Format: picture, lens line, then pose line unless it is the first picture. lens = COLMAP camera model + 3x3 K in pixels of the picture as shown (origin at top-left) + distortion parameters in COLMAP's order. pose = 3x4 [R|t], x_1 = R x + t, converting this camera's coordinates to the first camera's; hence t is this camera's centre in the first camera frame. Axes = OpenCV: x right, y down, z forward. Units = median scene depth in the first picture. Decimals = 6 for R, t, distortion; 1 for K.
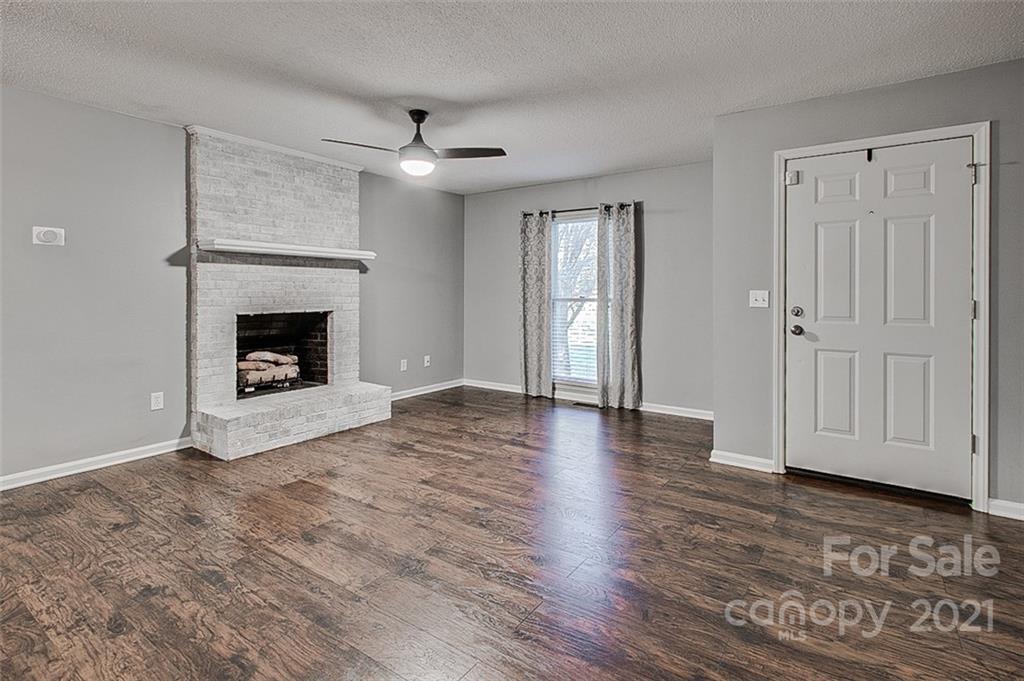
lens RADIAL K [[504.6, 0, 516.3], [0, 504.6, 290.5], [0, 0, 1]] dist [-0.000623, 0.000689]
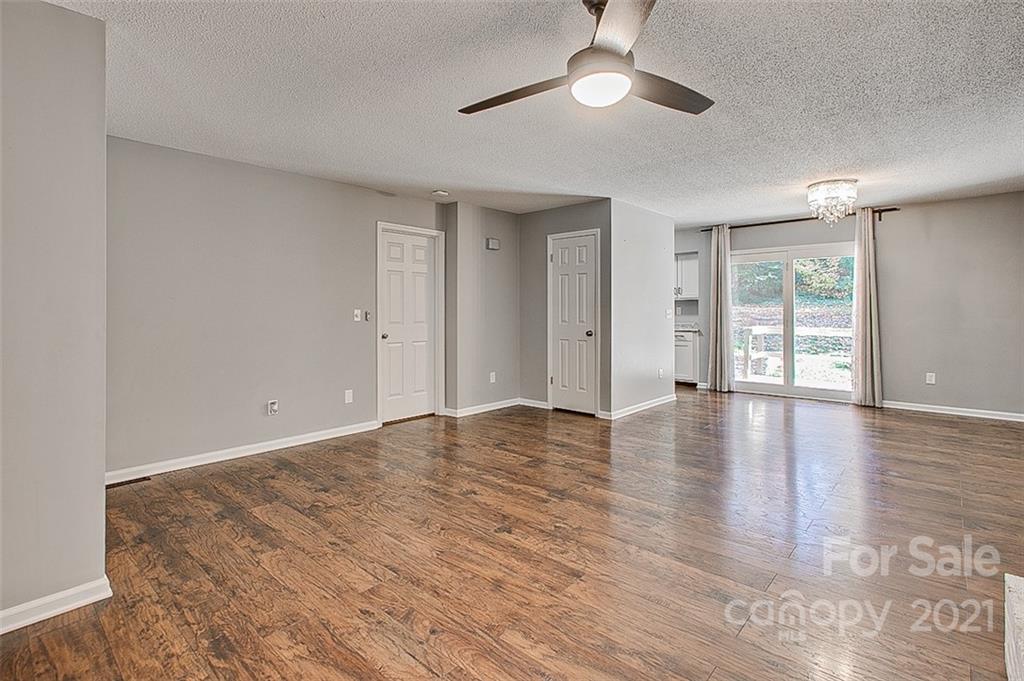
lens RADIAL K [[486.9, 0, 510.6], [0, 486.9, 305.6], [0, 0, 1]] dist [-0.002872, -0.000320]
pose [[-0.990487, 0.003355, 0.137565, -0.183278], [0.002147, 0.999958, -0.008927, 0.001315], [-0.137589, -0.008547, -0.990453, 1.683218]]
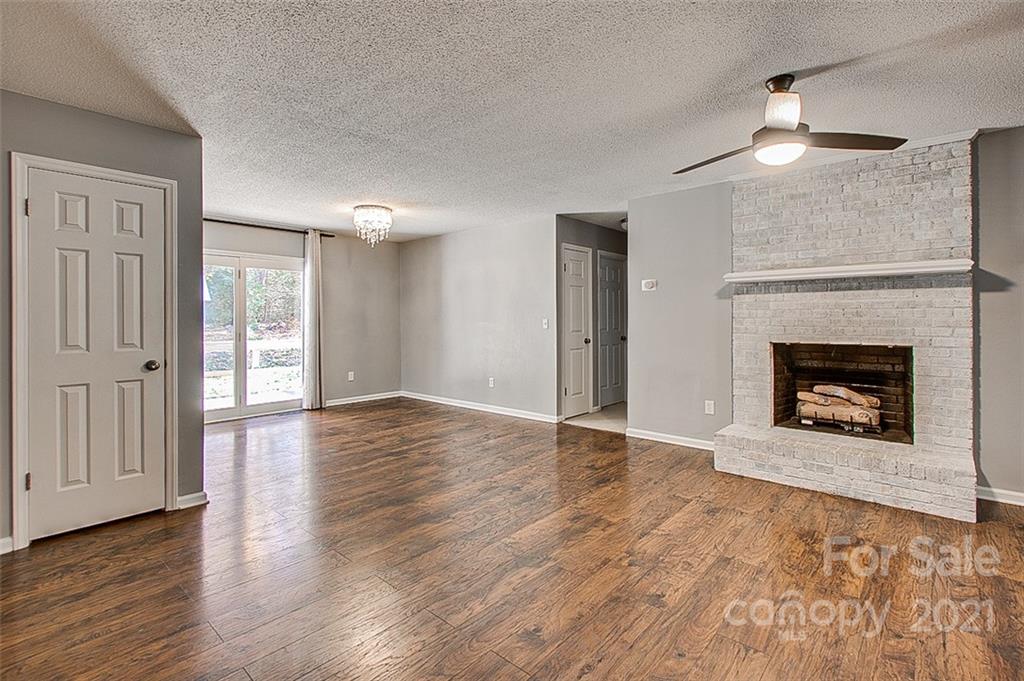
lens RADIAL K [[477.1, 0, 509.3], [0, 477.1, 319.3], [0, 0, 1]] dist [-0.003209, -0.000443]
pose [[-0.127776, -0.002099, -0.991801, 0.600632], [0.004391, 0.999987, -0.002683, 0.000973], [0.991793, -0.004698, -0.127765, 0.749918]]
